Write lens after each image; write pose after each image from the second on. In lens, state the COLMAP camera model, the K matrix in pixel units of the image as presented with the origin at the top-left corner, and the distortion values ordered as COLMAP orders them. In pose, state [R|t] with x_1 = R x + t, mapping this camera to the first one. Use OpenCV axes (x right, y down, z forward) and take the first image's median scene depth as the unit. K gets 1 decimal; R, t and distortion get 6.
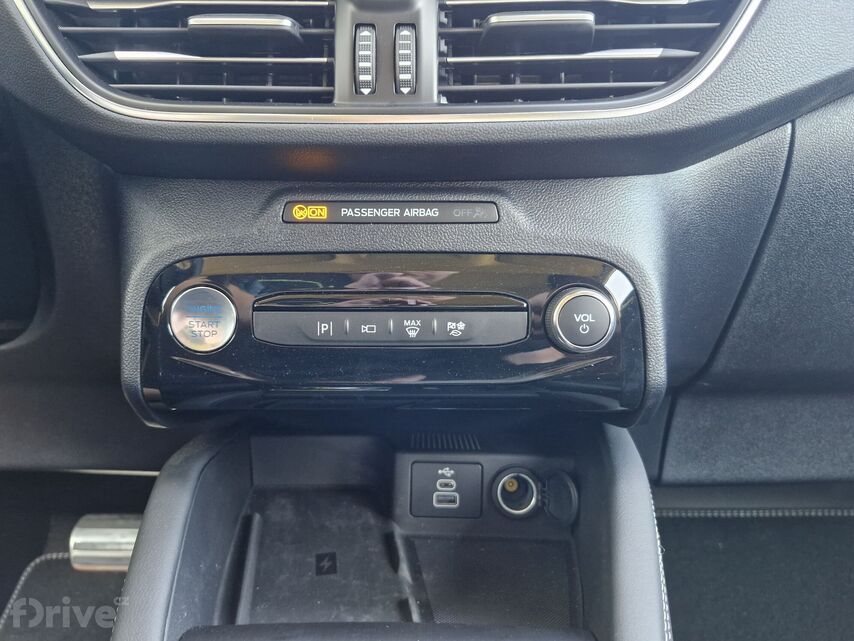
lens RADIAL K [[640.5, 0, 412.5], [0, 640.5, 320.3], [0, 0, 1]] dist [0.009869, 0.001632]
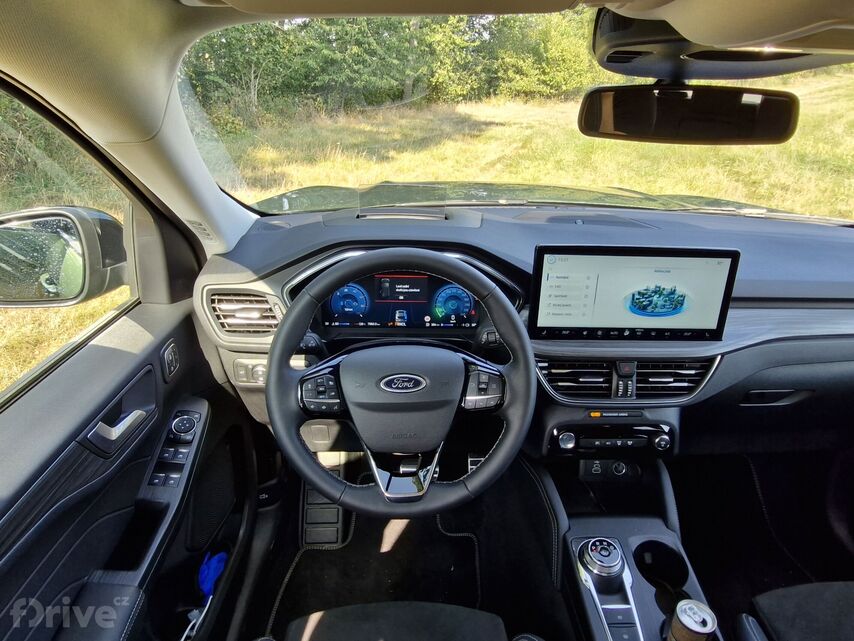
lens RADIAL K [[559.6, 0, 427.0], [0, 559.6, 320.5], [0, 0, 1]] dist [0.001563, 0.001151]
pose [[0.996523, 0.007213, 0.083006, -1.497144], [-0.019744, 0.988314, 0.151148, -1.252566], [-0.080946, -0.152261, 0.985020, -2.234387]]
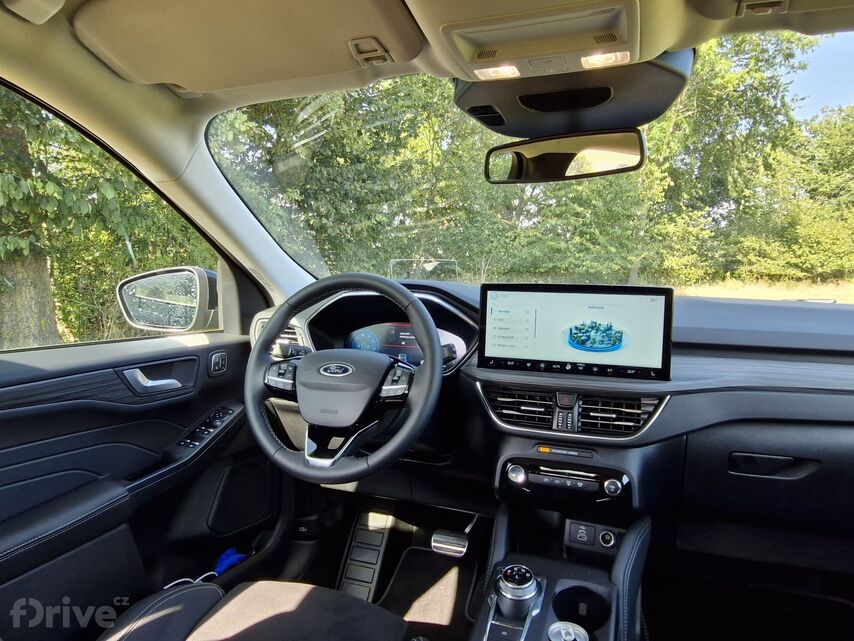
lens RADIAL K [[559.6, 0, 427.0], [0, 559.6, 320.5], [0, 0, 1]] dist [0.001563, 0.001151]
pose [[0.944230, 0.044768, -0.326228, 0.257917], [-0.097276, 0.984422, -0.146461, -0.385500], [0.314589, 0.170027, 0.933876, -2.684390]]
